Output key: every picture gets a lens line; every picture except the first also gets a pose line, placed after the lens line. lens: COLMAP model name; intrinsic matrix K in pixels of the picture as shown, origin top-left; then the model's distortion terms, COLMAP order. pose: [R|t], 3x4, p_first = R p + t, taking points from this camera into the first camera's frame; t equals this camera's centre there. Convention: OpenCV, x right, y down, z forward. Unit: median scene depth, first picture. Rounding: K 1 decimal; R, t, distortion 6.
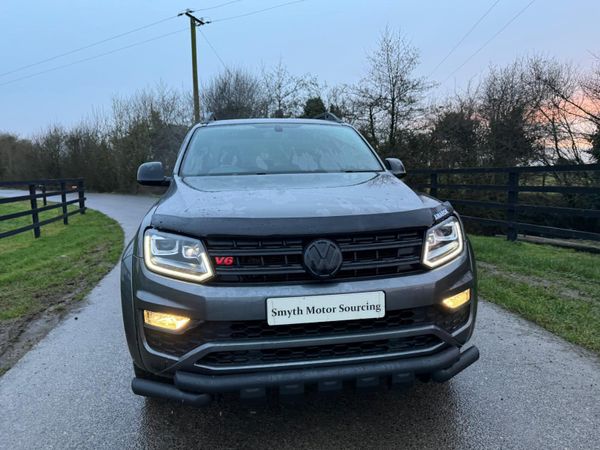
lens RADIAL K [[420.4, 0, 297.0], [0, 420.4, 223.3], [0, 0, 1]] dist [0.043779, -0.050820]
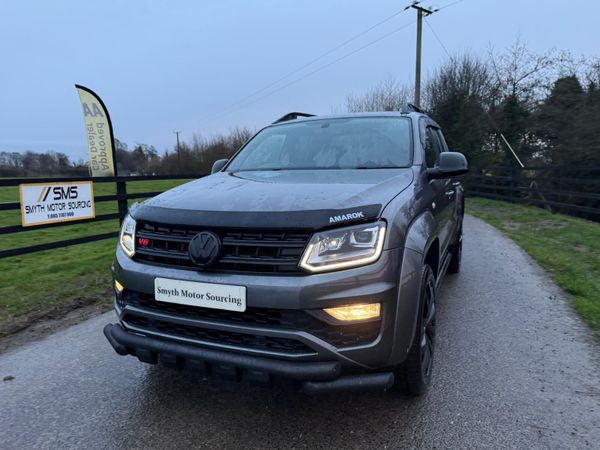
lens RADIAL K [[420.4, 0, 299.0], [0, 420.4, 223.8], [0, 0, 1]] dist [0.043779, -0.050820]
pose [[0.842617, 0.078116, -0.532817, 0.516527], [-0.069220, 0.996926, 0.036691, -0.023291], [0.534046, 0.005965, 0.845434, 0.125418]]
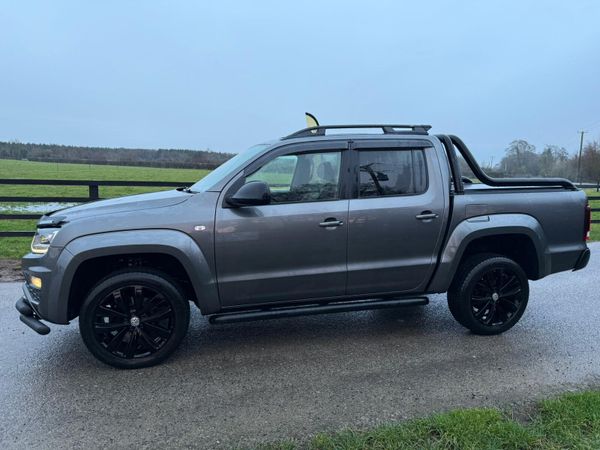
lens RADIAL K [[420.4, 0, 302.8], [0, 420.4, 226.4], [0, 0, 1]] dist [0.043779, -0.050820]
pose [[0.098194, 0.149506, -0.983873, 1.301083], [-0.135760, 0.981420, 0.135584, -0.226090], [0.985864, 0.120257, 0.116667, 1.187513]]
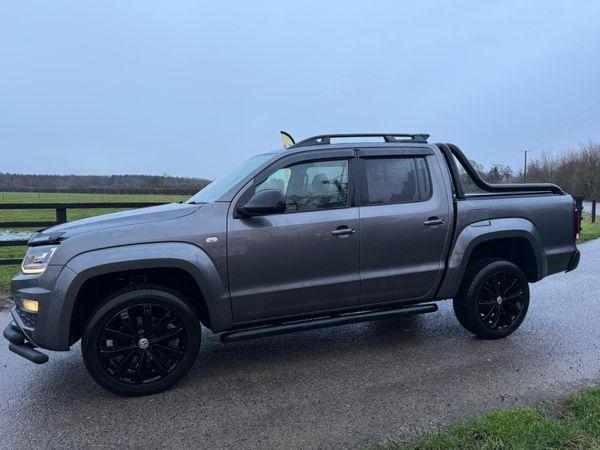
lens RADIAL K [[420.4, 0, 304.8], [0, 420.4, 226.5], [0, 0, 1]] dist [0.043779, -0.050820]
pose [[0.198817, 0.092140, -0.975696, 1.257734], [-0.111579, 0.991225, 0.070870, -0.172567], [0.973664, 0.094777, 0.207354, 1.065795]]
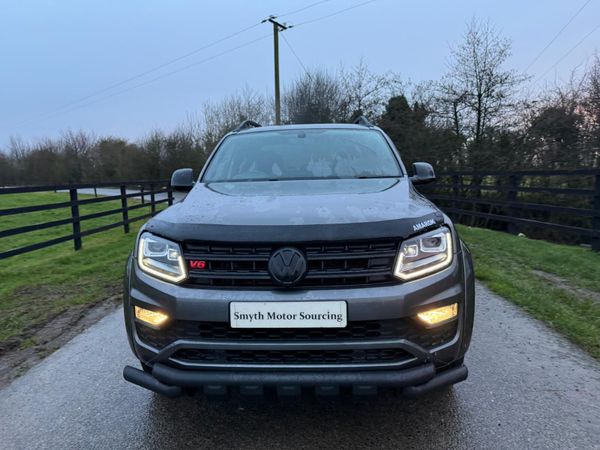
lens RADIAL K [[420.4, 0, 297.8], [0, 420.4, 226.4], [0, 0, 1]] dist [0.043779, -0.050820]
pose [[0.978770, 0.024201, -0.203529, 0.178134], [-0.022811, 0.999698, 0.009169, -0.014059], [0.203689, -0.004332, 0.979026, 0.001146]]
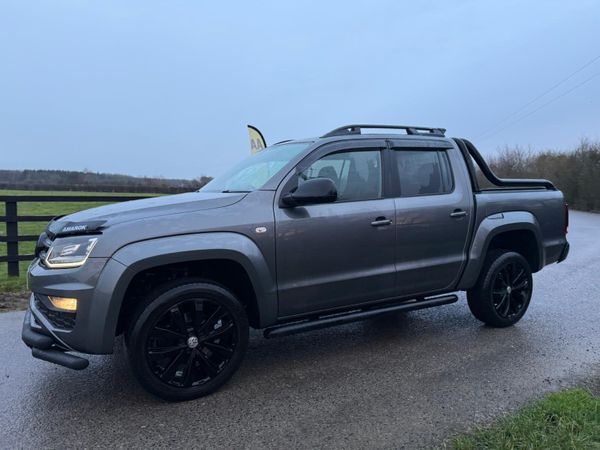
lens RADIAL K [[420.4, 0, 298.2], [0, 420.4, 226.2], [0, 0, 1]] dist [0.043779, -0.050820]
pose [[0.342403, 0.092767, -0.934962, 1.151126], [-0.121986, 0.991080, 0.053661, -0.116170], [0.931601, 0.095679, 0.350665, 0.814631]]
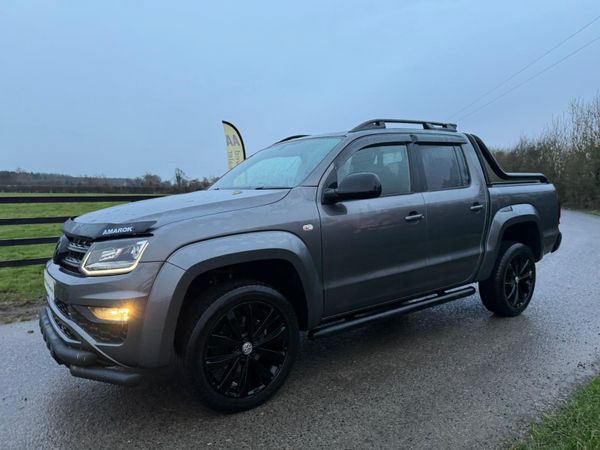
lens RADIAL K [[420.4, 0, 298.1], [0, 420.4, 223.3], [0, 0, 1]] dist [0.043779, -0.050820]
pose [[0.453248, 0.082230, -0.887584, 1.036503], [-0.103954, 0.993818, 0.038988, -0.089758], [0.885302, 0.074596, 0.458994, 0.638220]]
